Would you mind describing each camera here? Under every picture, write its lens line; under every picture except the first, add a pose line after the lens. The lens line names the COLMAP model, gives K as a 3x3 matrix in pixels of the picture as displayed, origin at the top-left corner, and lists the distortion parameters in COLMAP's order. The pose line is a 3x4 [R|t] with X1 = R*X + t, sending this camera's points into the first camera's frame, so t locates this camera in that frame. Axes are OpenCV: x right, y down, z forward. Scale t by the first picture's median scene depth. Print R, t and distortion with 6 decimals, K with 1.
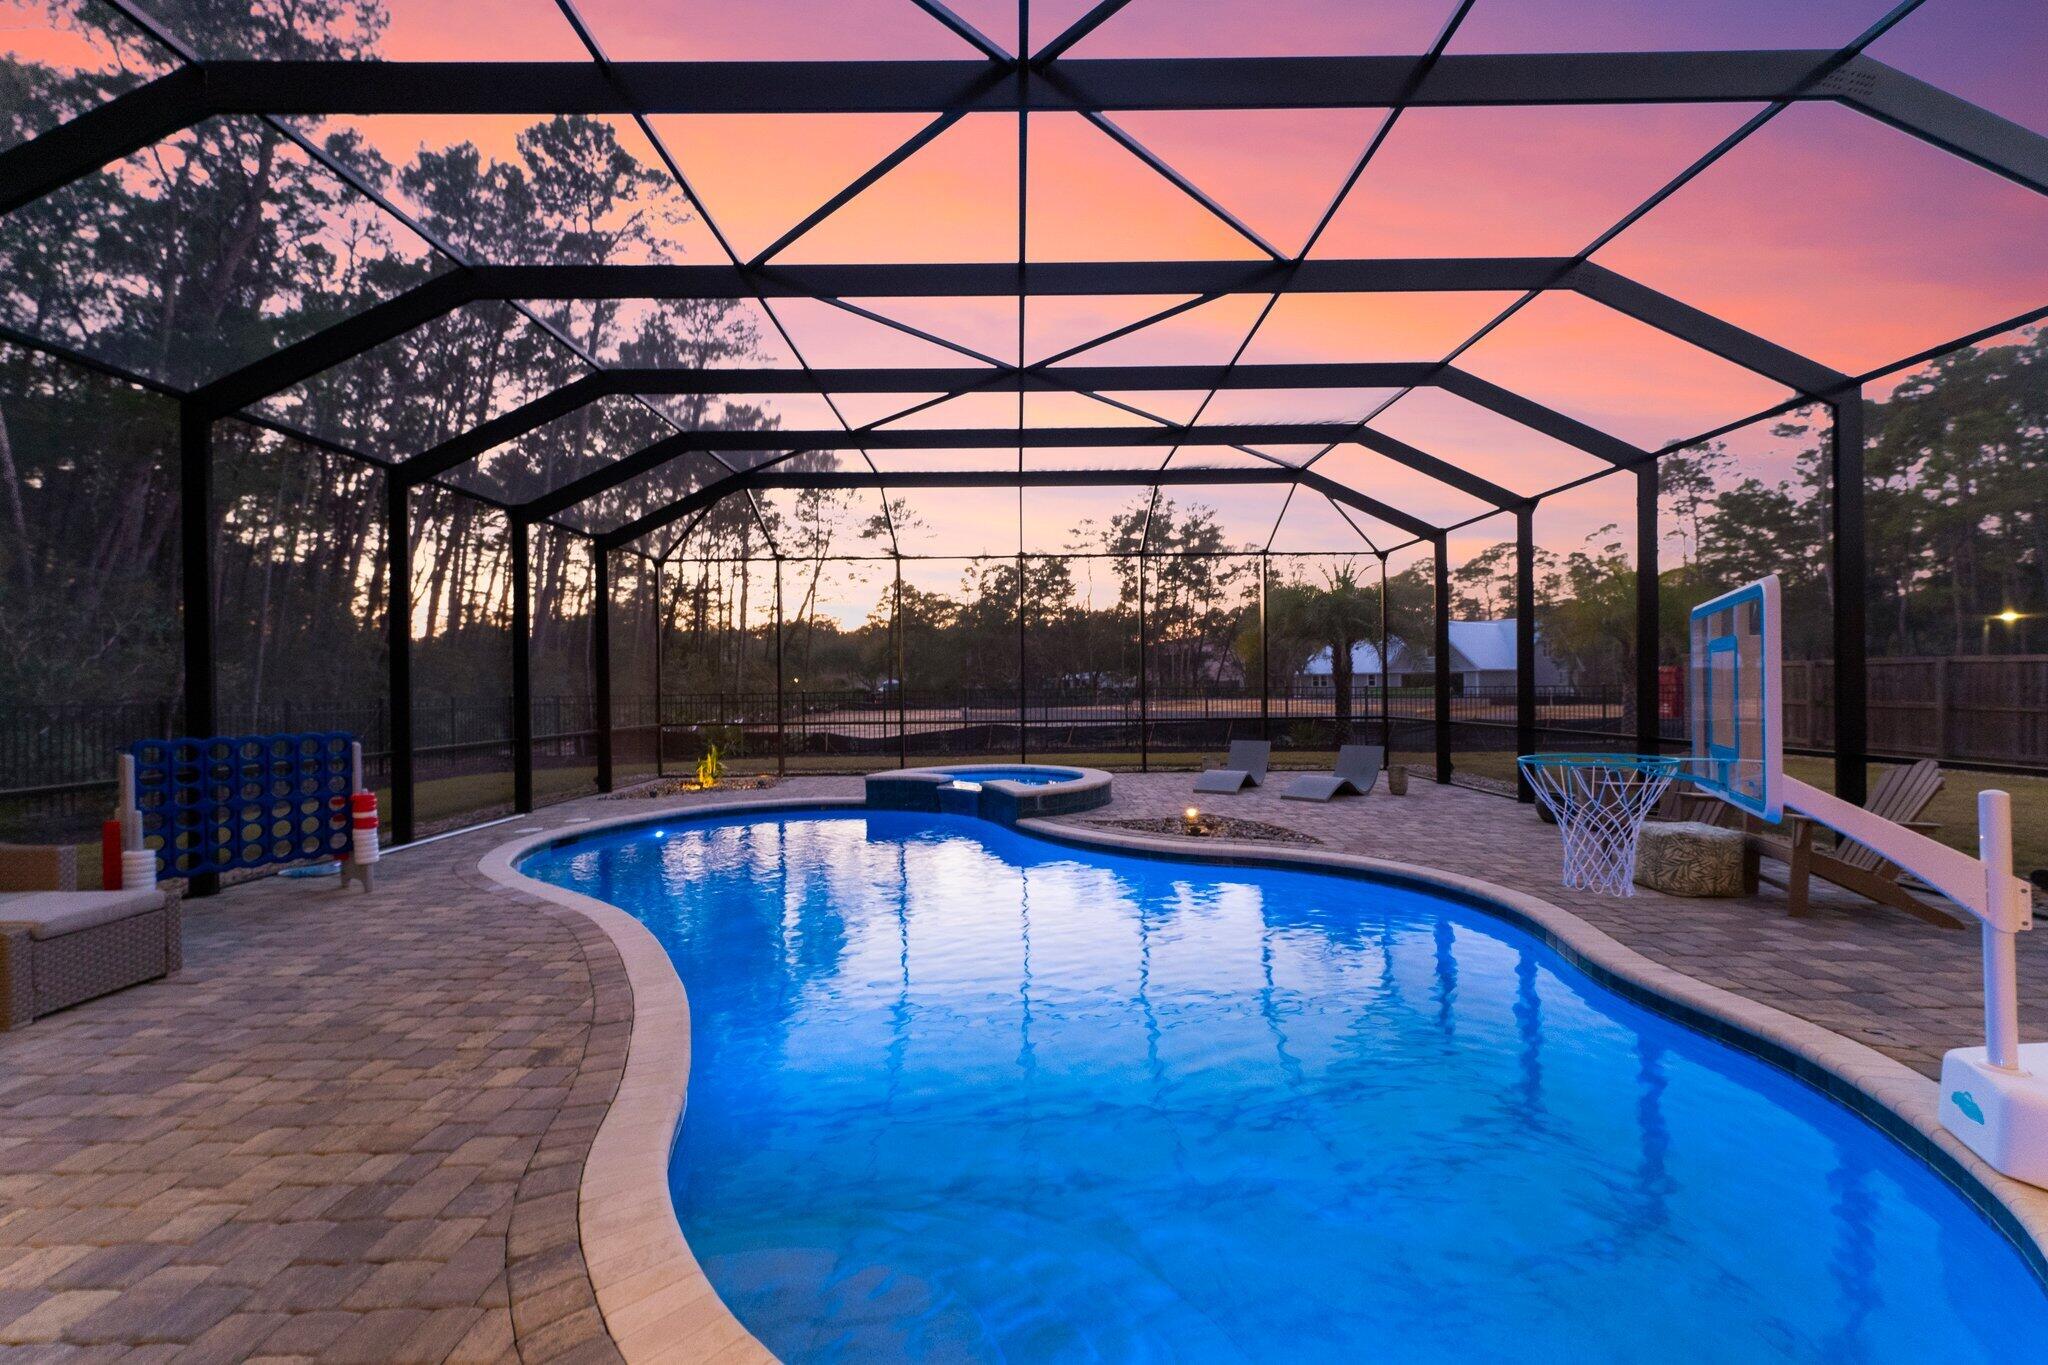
lens RADIAL K [[853.6, 0, 1029.6], [0, 853.6, 680.3], [0, 0, 1]] dist [0.001065, -0.000487]
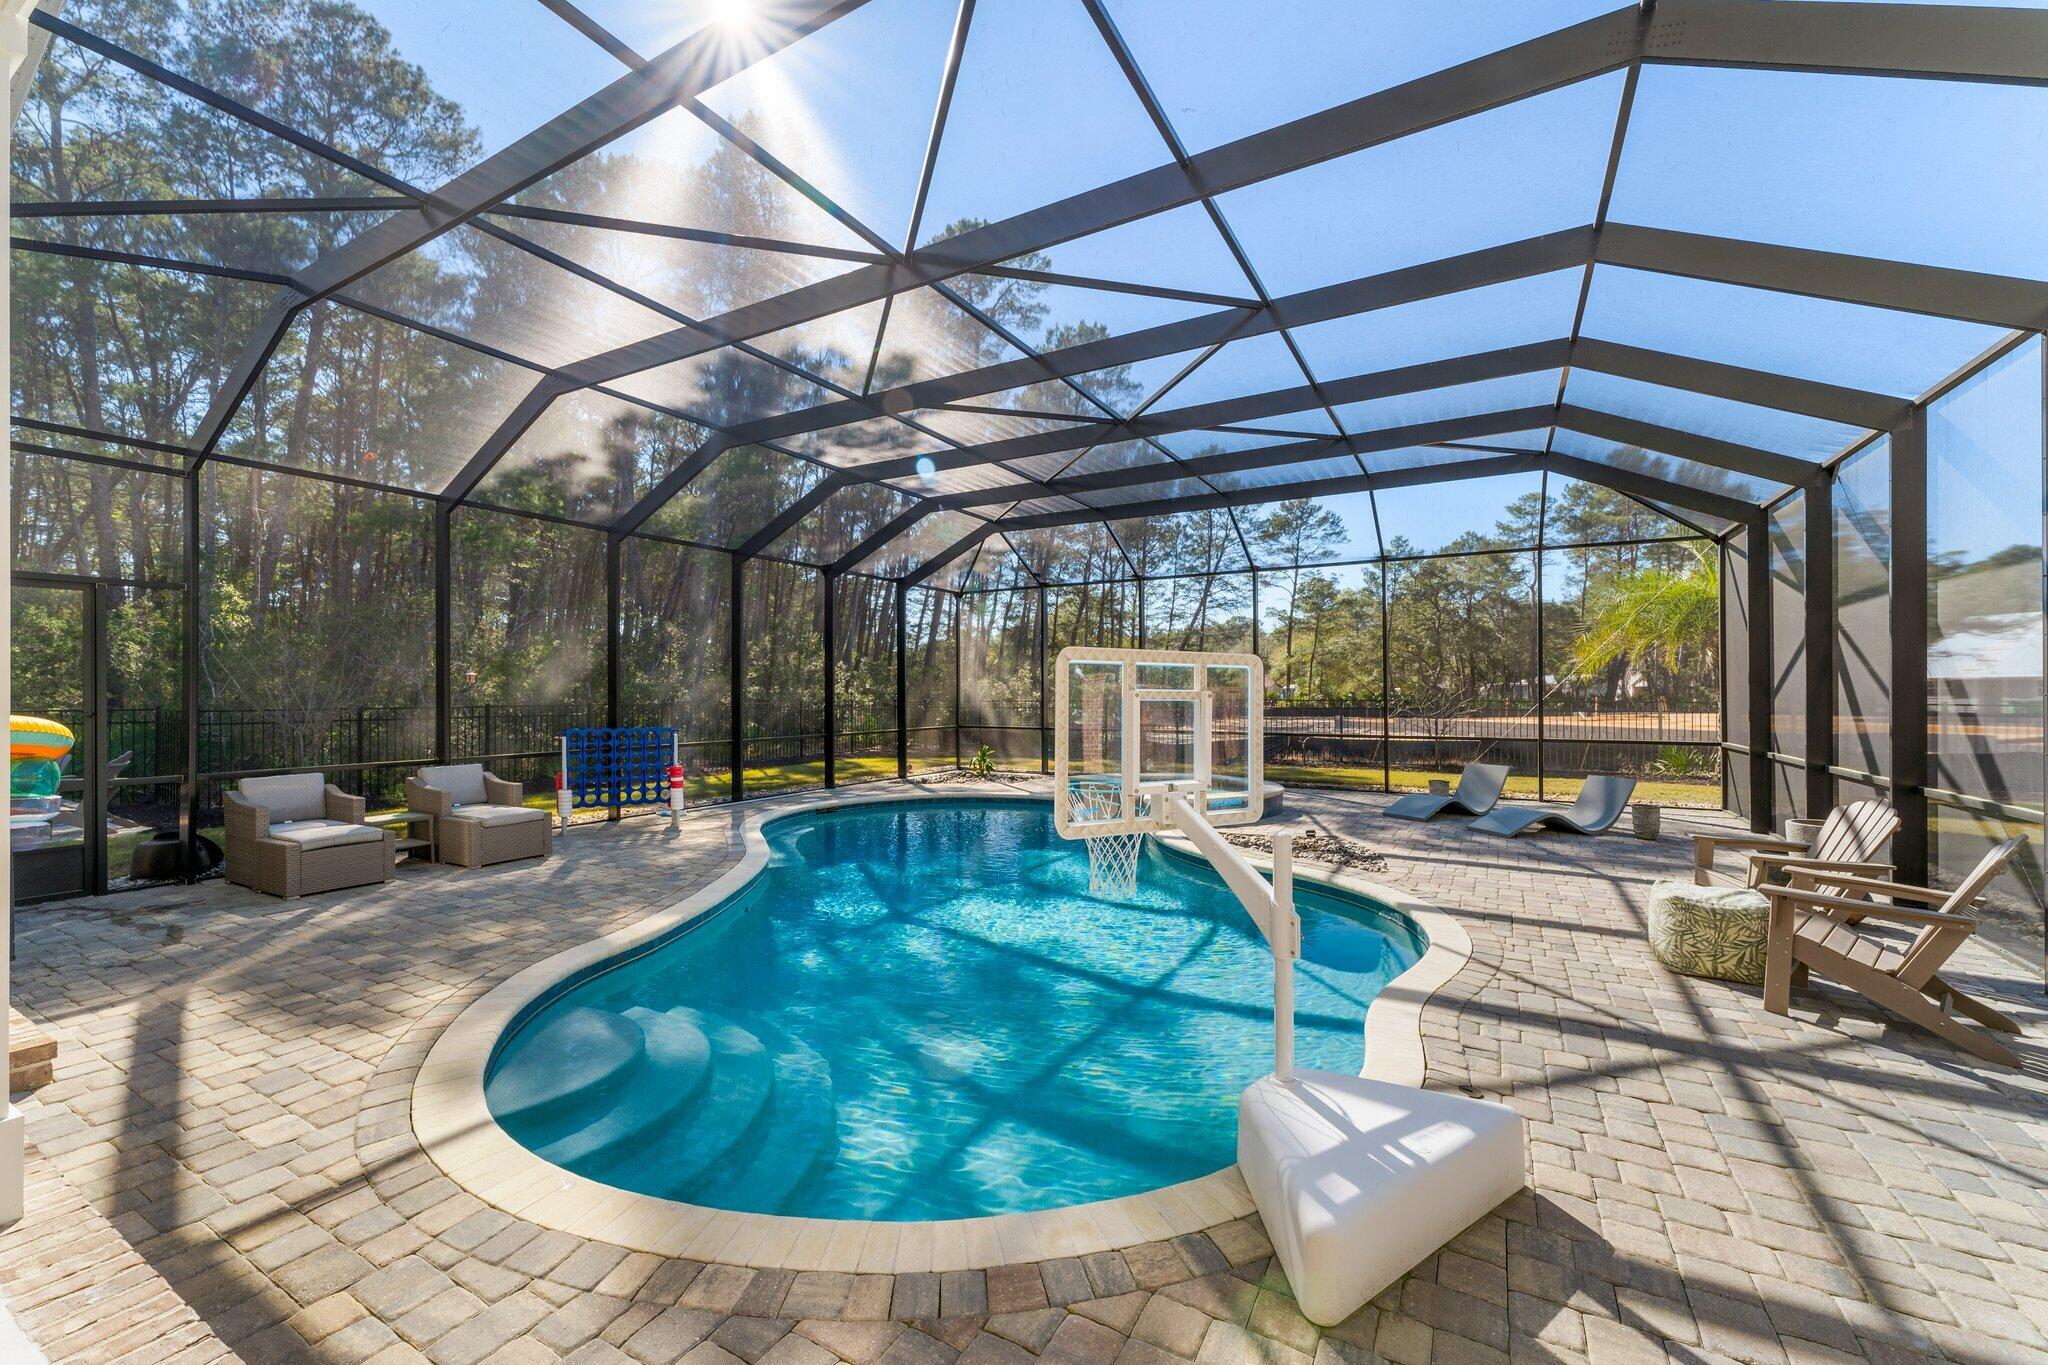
lens RADIAL K [[853.6, 0, 1011.8], [0, 853.6, 684.0], [0, 0, 1]] dist [0.001065, -0.000487]
pose [[0.837310, 0.000894, -0.546728, 0.675732], [-0.003645, 0.999986, -0.003947, -0.025571], [0.546716, 0.005298, 0.837301, -0.034578]]
